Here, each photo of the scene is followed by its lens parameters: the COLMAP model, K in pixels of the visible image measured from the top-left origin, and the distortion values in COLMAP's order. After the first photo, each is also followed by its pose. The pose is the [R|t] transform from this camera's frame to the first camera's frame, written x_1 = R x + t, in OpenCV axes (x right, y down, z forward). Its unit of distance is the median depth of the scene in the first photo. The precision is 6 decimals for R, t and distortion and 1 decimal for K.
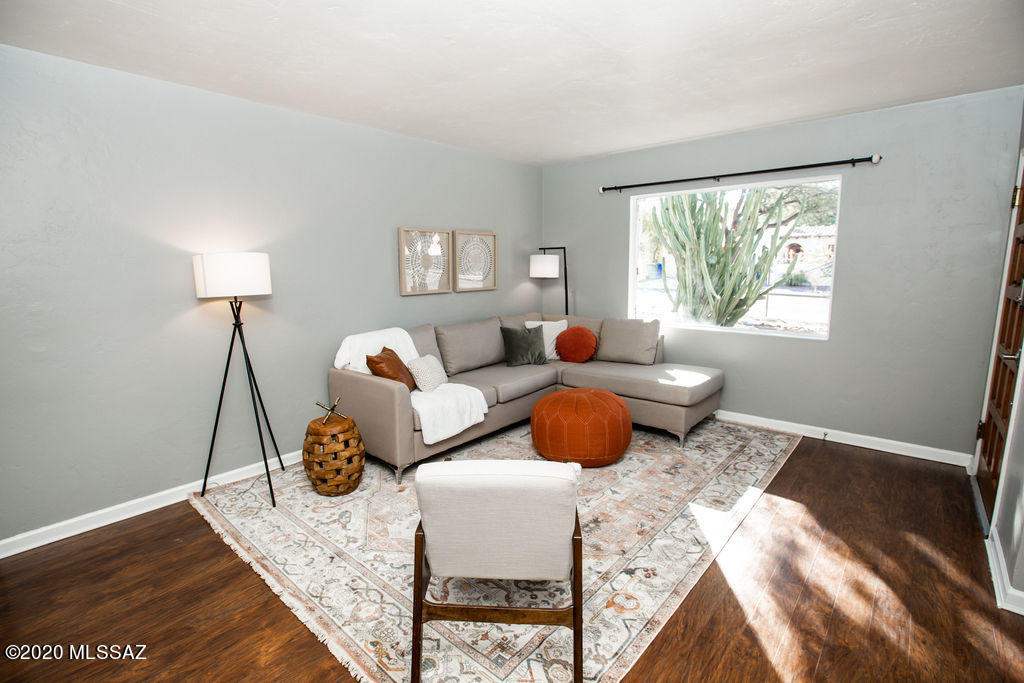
lens RADIAL K [[483.1, 0, 502.3], [0, 483.1, 342.5], [0, 0, 1]] dist [-0.047081, 0.014390]
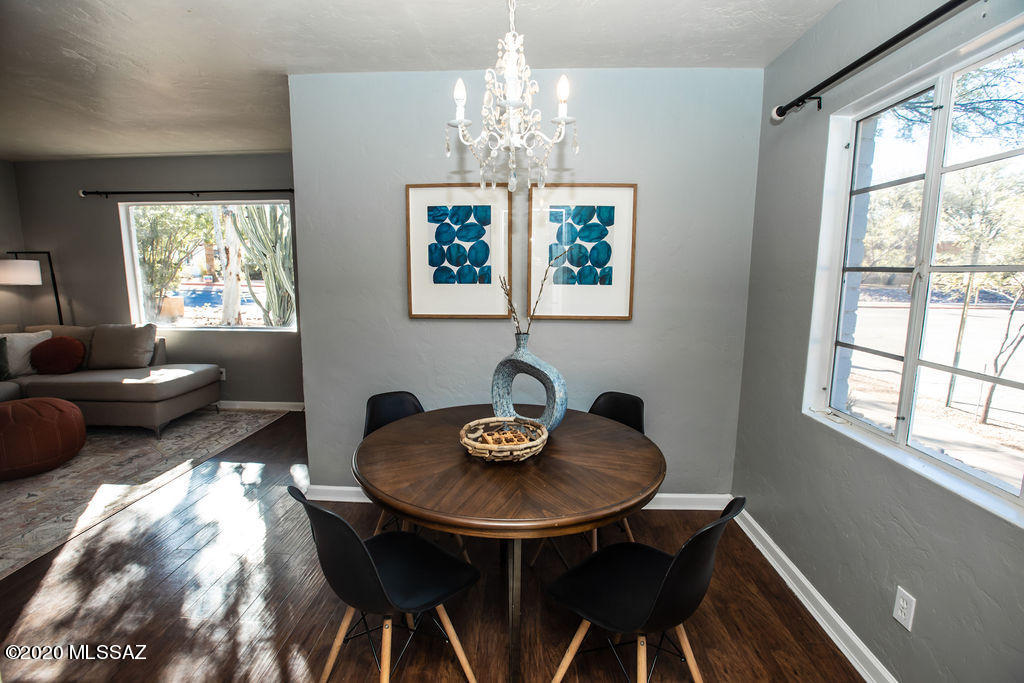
lens RADIAL K [[472.0, 0, 509.1], [0, 472.0, 342.4], [0, 0, 1]] dist [-0.050432, 0.016696]
pose [[0.778293, -0.081217, 0.622626, 0.440240], [0.087282, 0.995966, 0.020814, 0.057899], [-0.621805, 0.038145, 0.782243, -0.382030]]
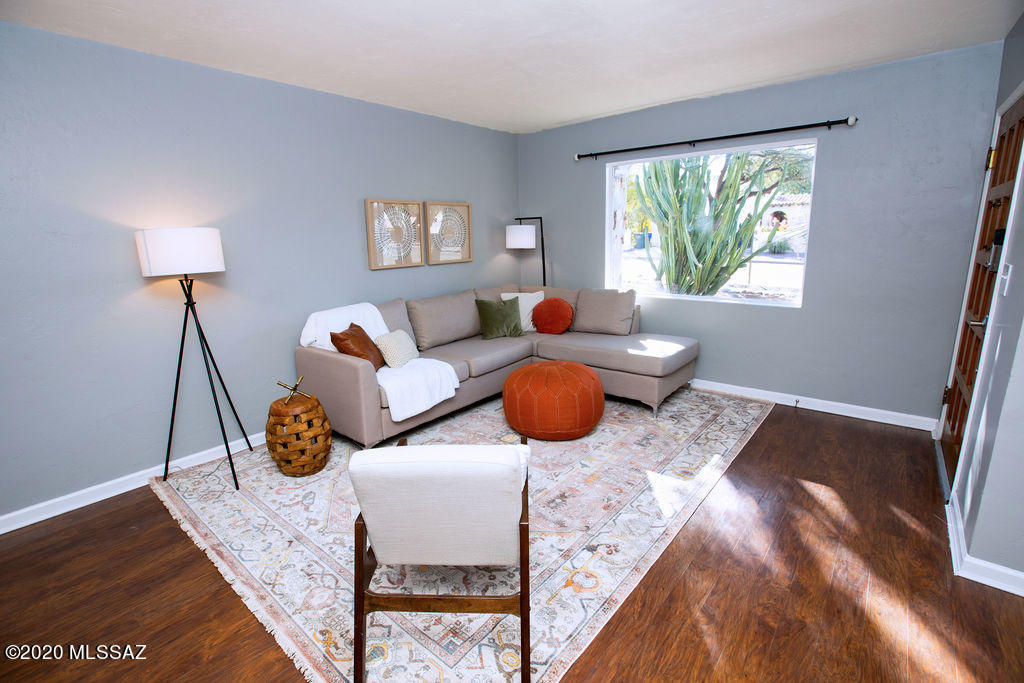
lens RADIAL K [[472.0, 0, 509.1], [0, 472.0, 342.4], [0, 0, 1]] dist [-0.050432, 0.016696]
pose [[0.999458, -0.020164, 0.026022, 0.057663], [0.018504, 0.997871, 0.062540, -0.006279], [-0.027228, -0.062025, 0.997703, 0.048090]]
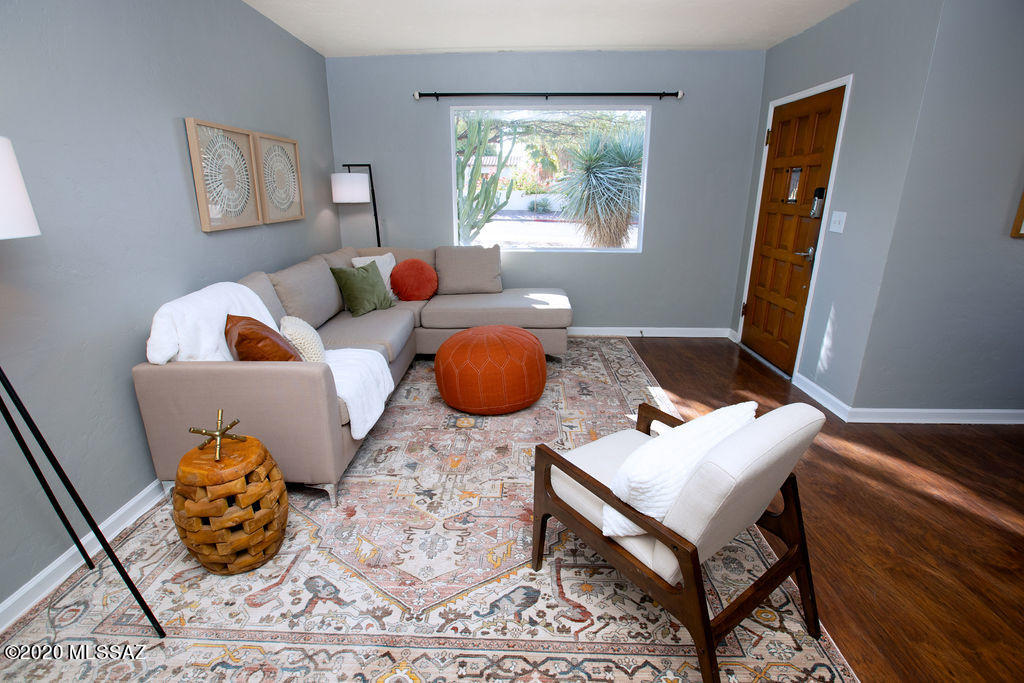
lens RADIAL K [[480.1, 0, 512.0], [0, 480.1, 341.5], [0, 0, 1]] dist [-0.052711, 0.018961]
pose [[0.765155, -0.183778, 0.617060, -0.410734], [0.095521, 0.980194, 0.173483, -0.032321], [-0.636720, -0.073799, 0.767555, 0.346832]]
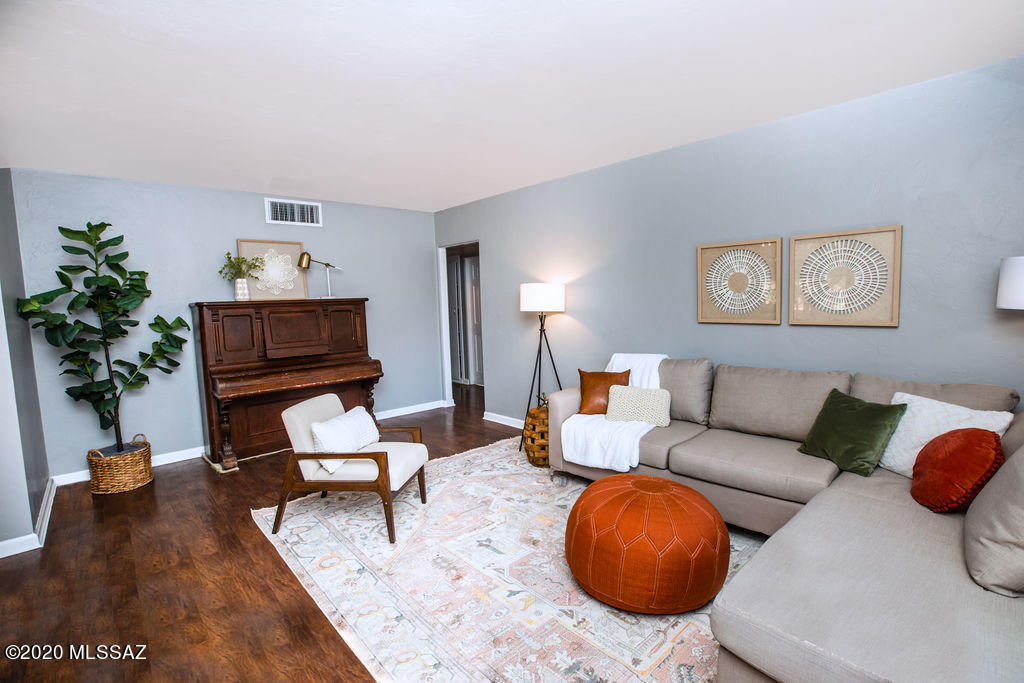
lens RADIAL K [[472.0, 0, 509.1], [0, 472.0, 342.4], [0, 0, 1]] dist [-0.050432, 0.016696]
pose [[-0.109790, 0.107762, -0.988096, 0.900615], [-0.128080, 0.984284, 0.121578, -0.160620], [0.985668, 0.139903, -0.094262, 0.991858]]
